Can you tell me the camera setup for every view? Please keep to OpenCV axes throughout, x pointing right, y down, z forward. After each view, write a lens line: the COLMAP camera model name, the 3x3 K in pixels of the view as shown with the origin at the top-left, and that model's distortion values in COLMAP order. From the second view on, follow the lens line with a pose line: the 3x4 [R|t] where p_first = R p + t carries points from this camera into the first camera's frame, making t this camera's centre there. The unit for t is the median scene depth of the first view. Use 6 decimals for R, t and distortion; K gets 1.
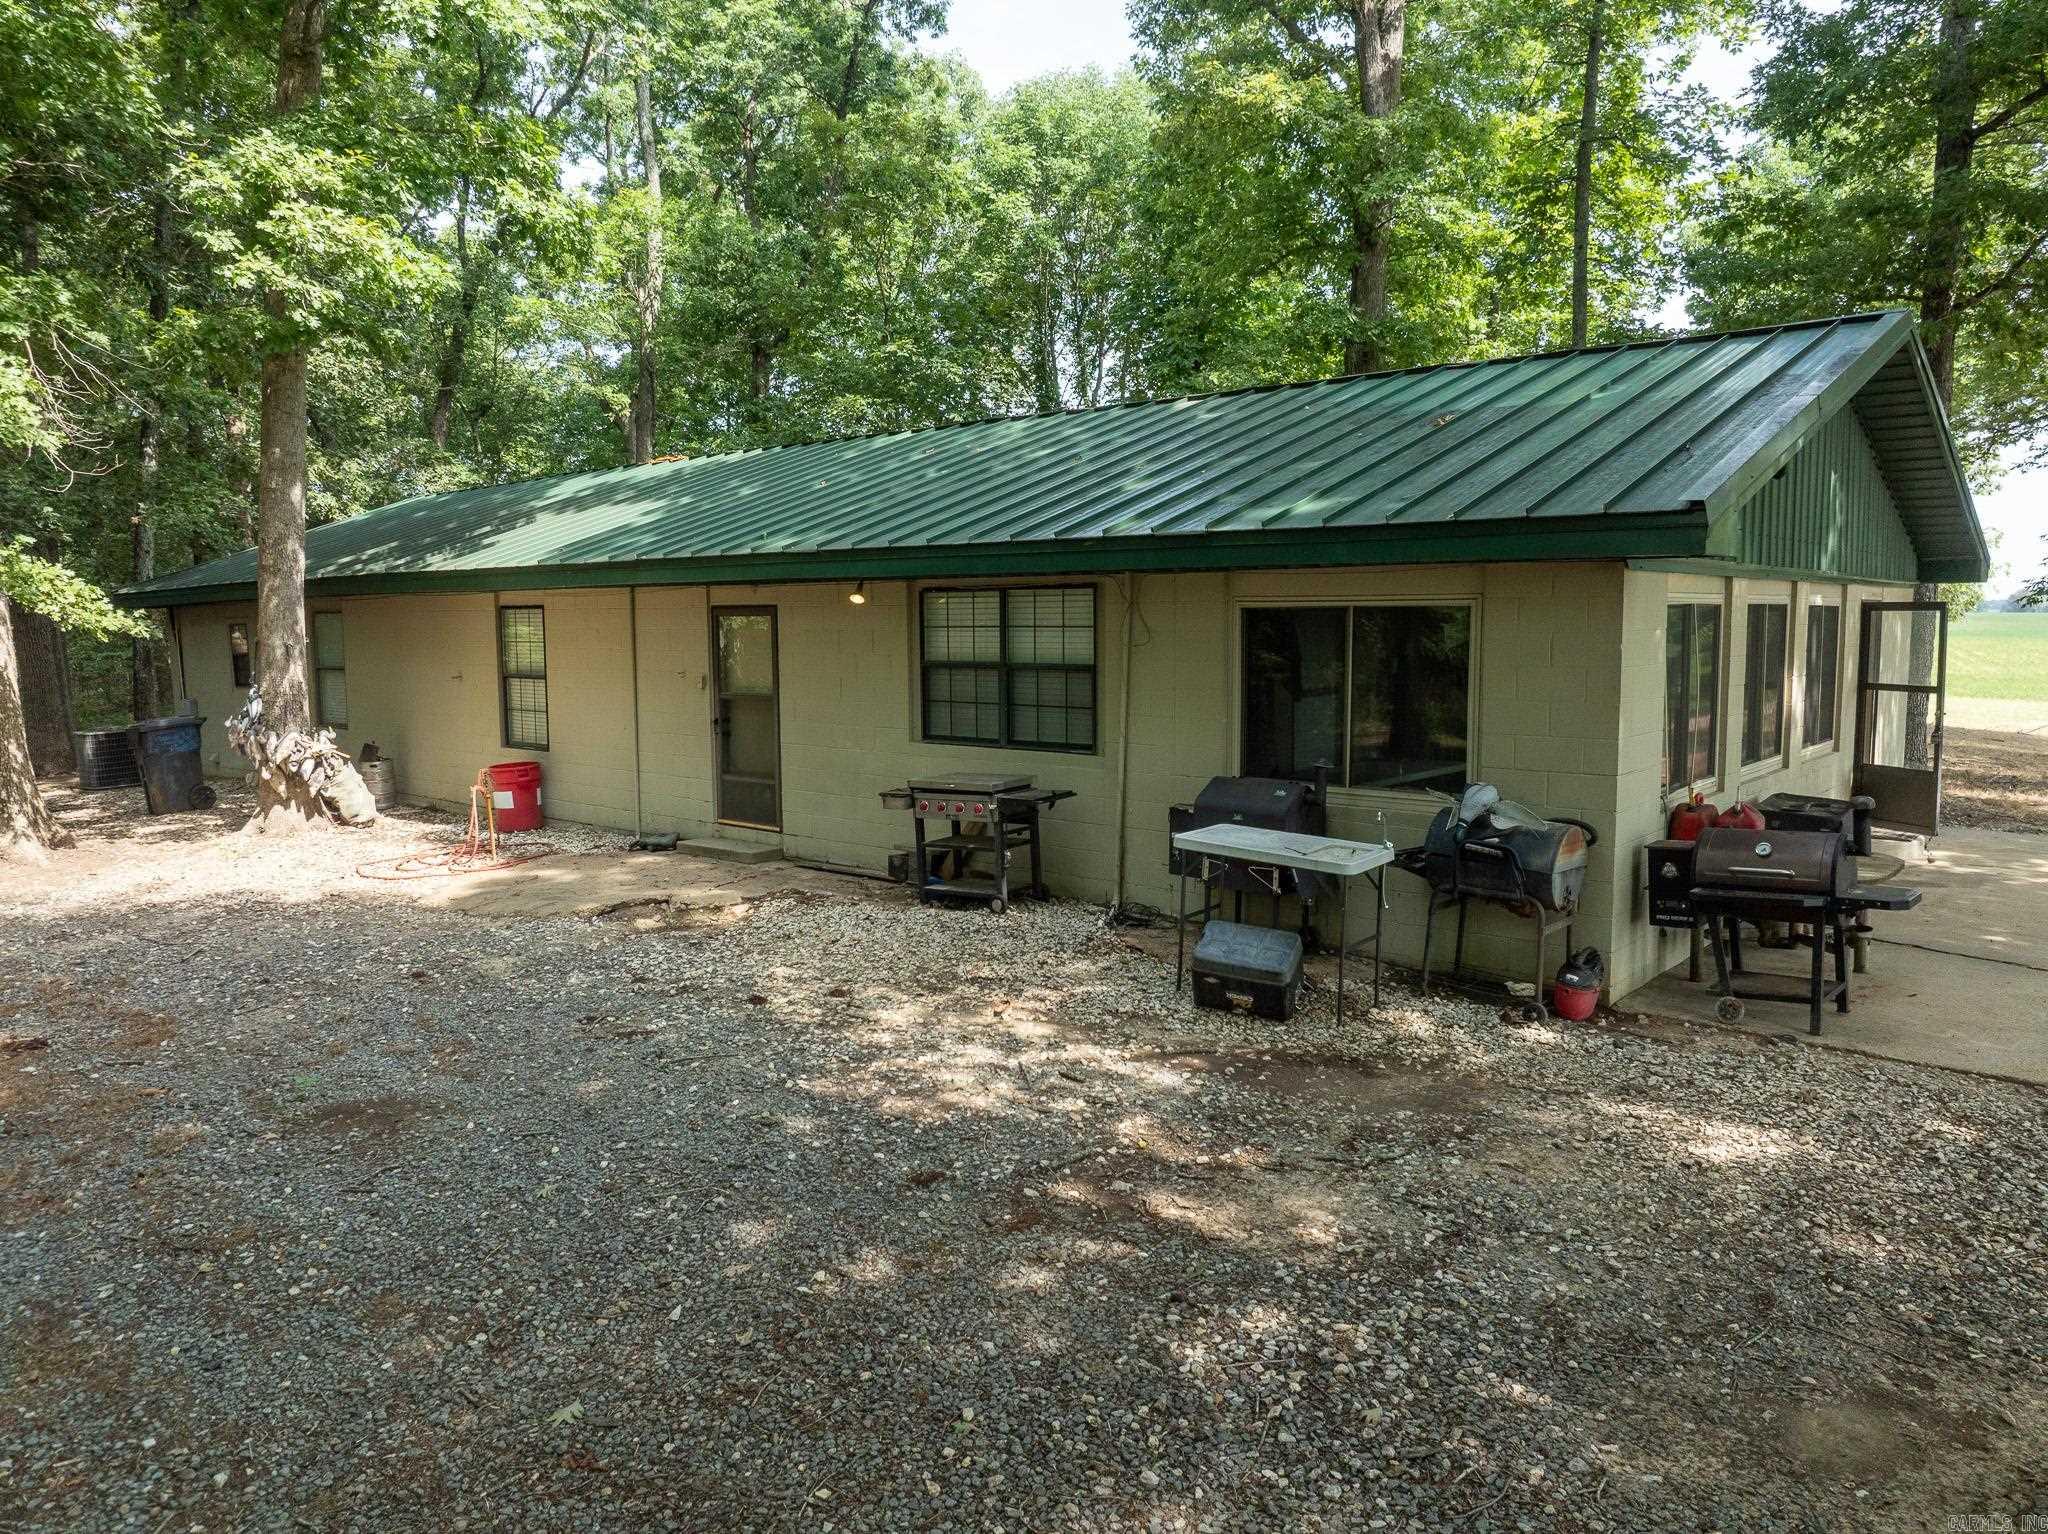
lens RADIAL K [[1428.6, 0, 1024.5], [0, 1428.6, 771.2], [0, 0, 1]] dist [-0.041757, 0.000700]
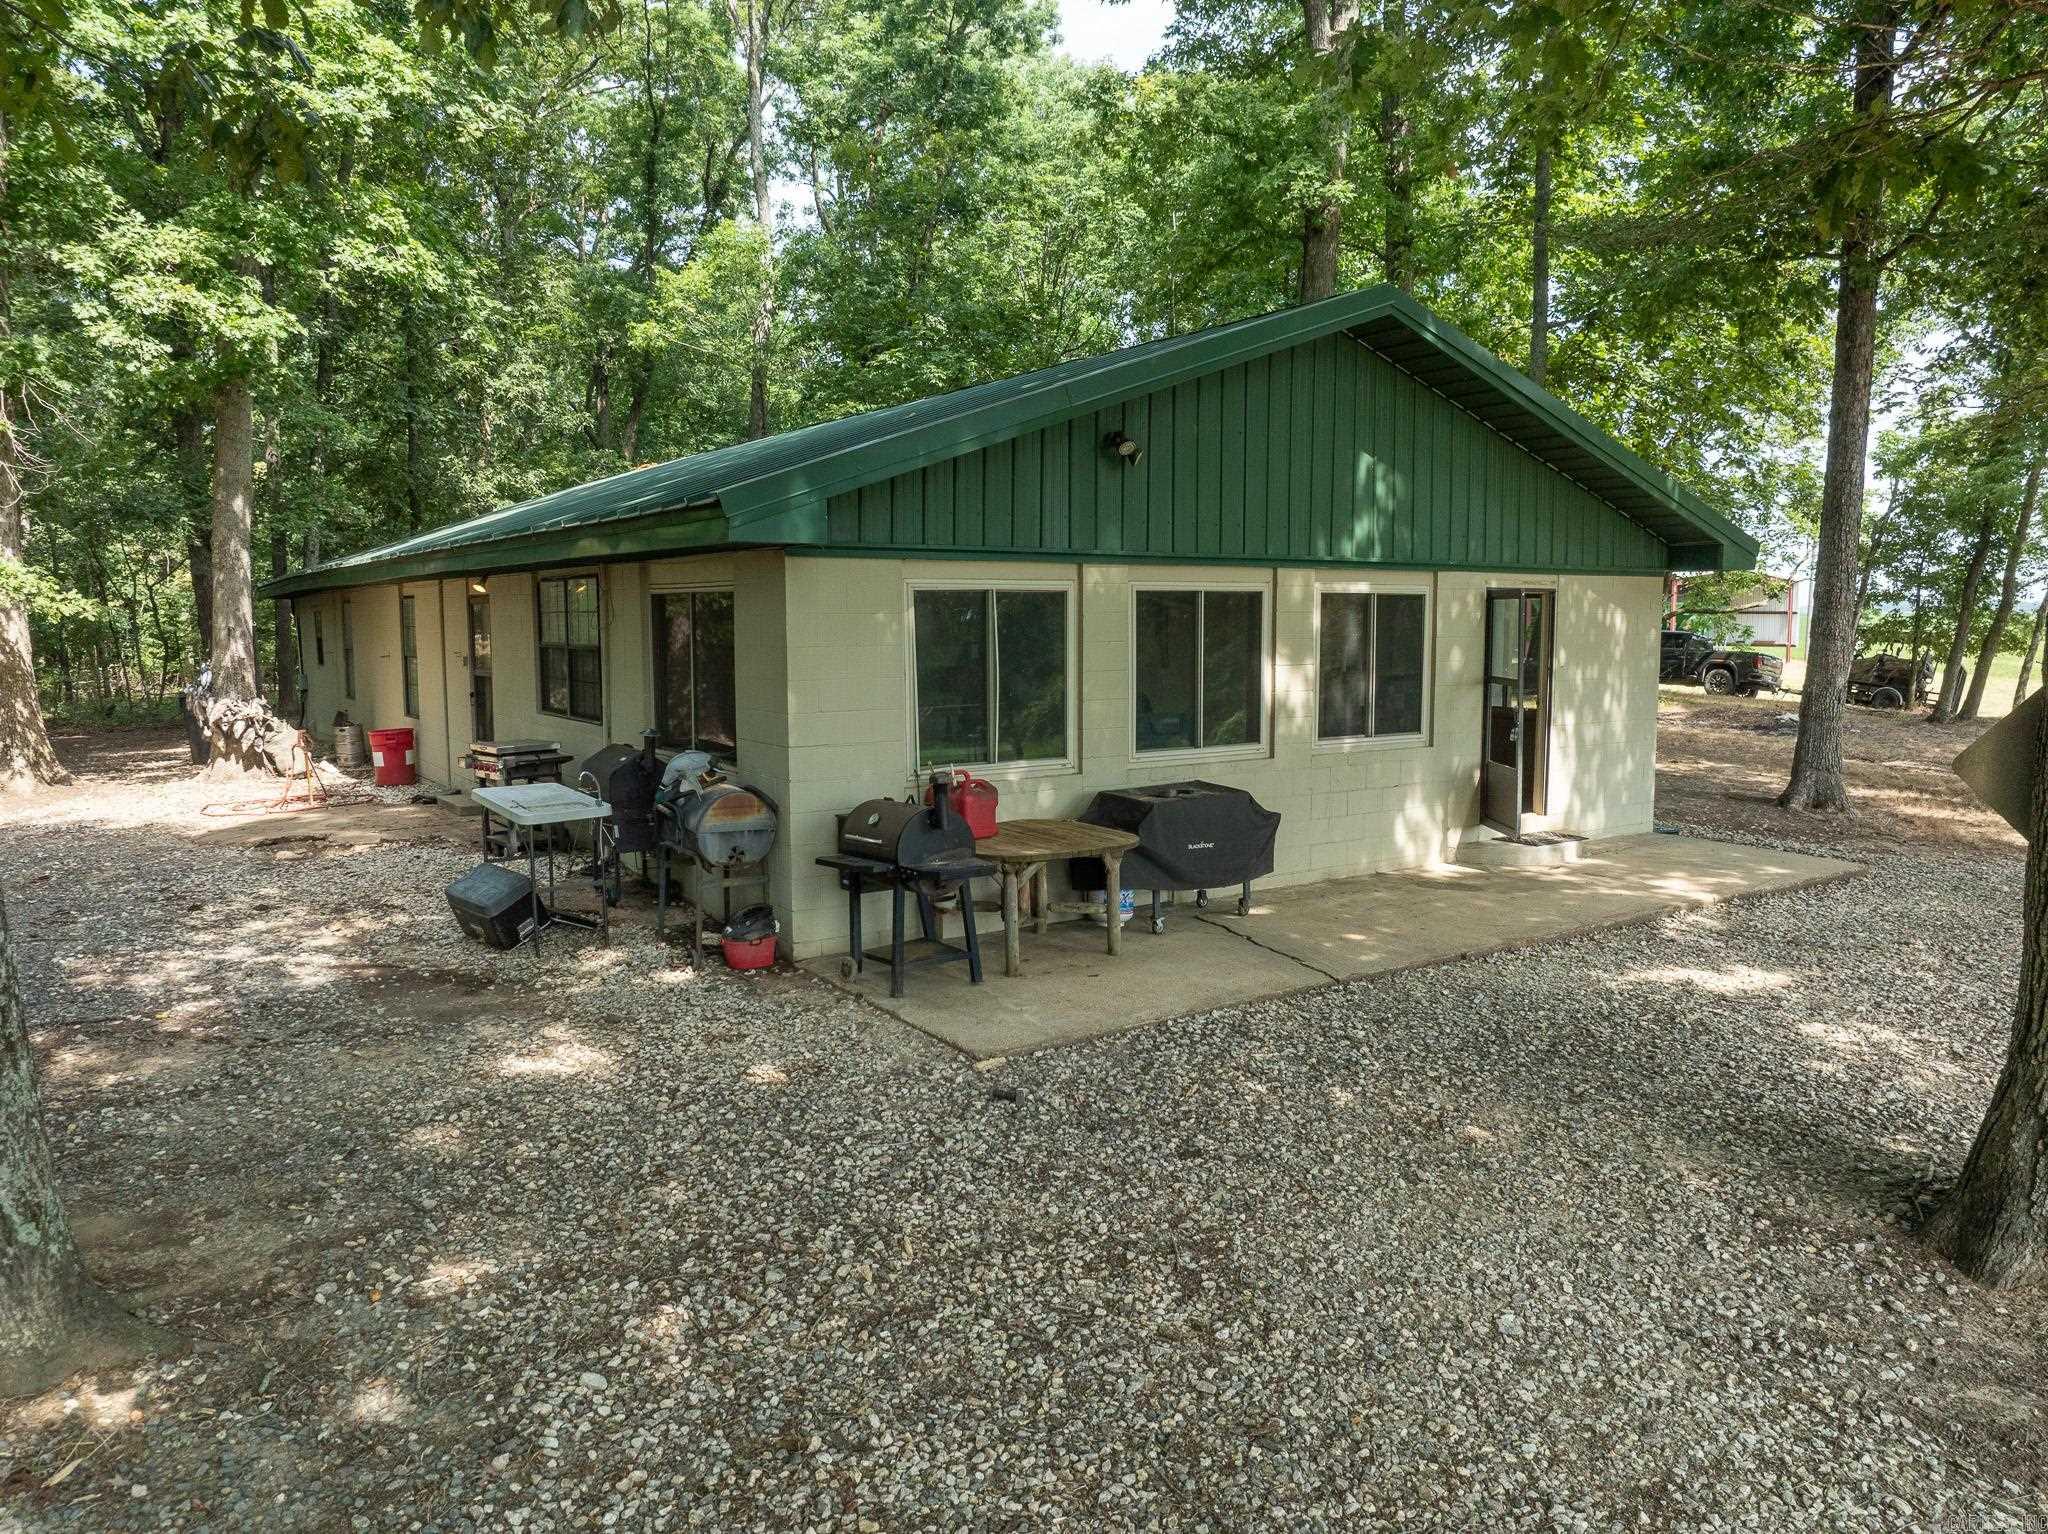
lens RADIAL K [[1428.6, 0, 1017.8], [0, 1428.6, 767.7], [0, 0, 1]] dist [-0.041757, 0.000700]
pose [[0.964041, 0.033030, -0.263695, 0.513129], [-0.032799, 0.999448, 0.005279, 0.003975], [0.263724, 0.003560, 0.964592, -0.003653]]
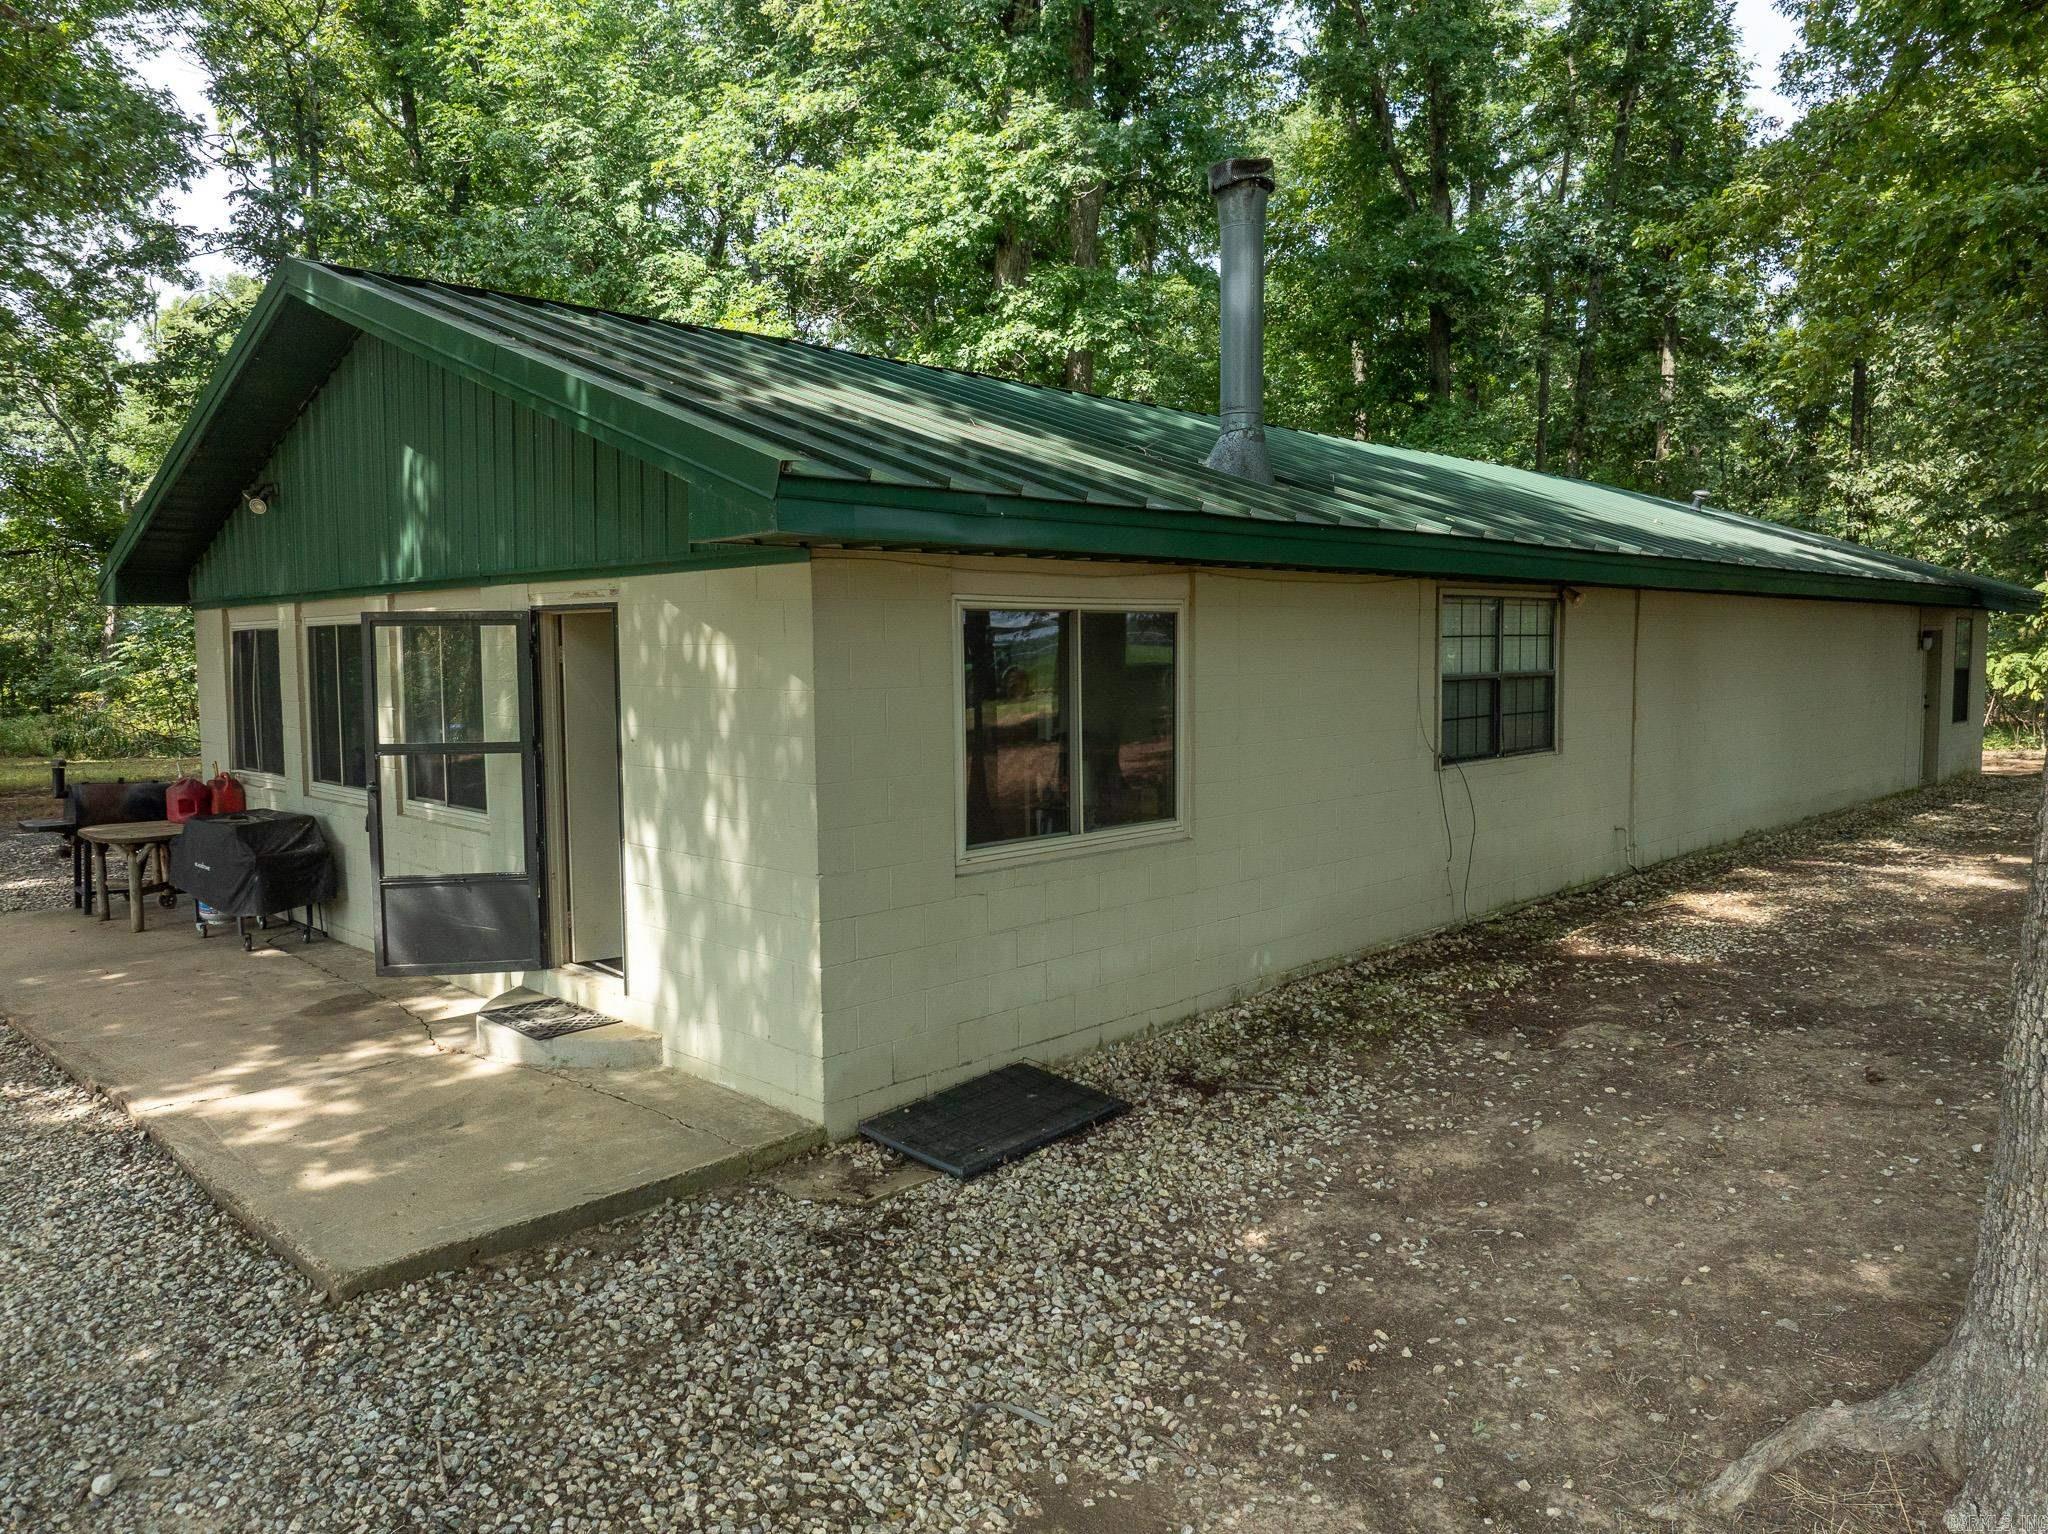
lens RADIAL K [[1428.6, 0, 1021.3], [0, 1428.6, 763.6], [0, 0, 1]] dist [-0.041757, 0.000700]
pose [[-0.060392, 0.090577, -0.994057, 1.114632], [-0.097268, 0.990601, 0.096171, -0.123274], [0.993424, 0.102498, -0.051014, 1.145764]]
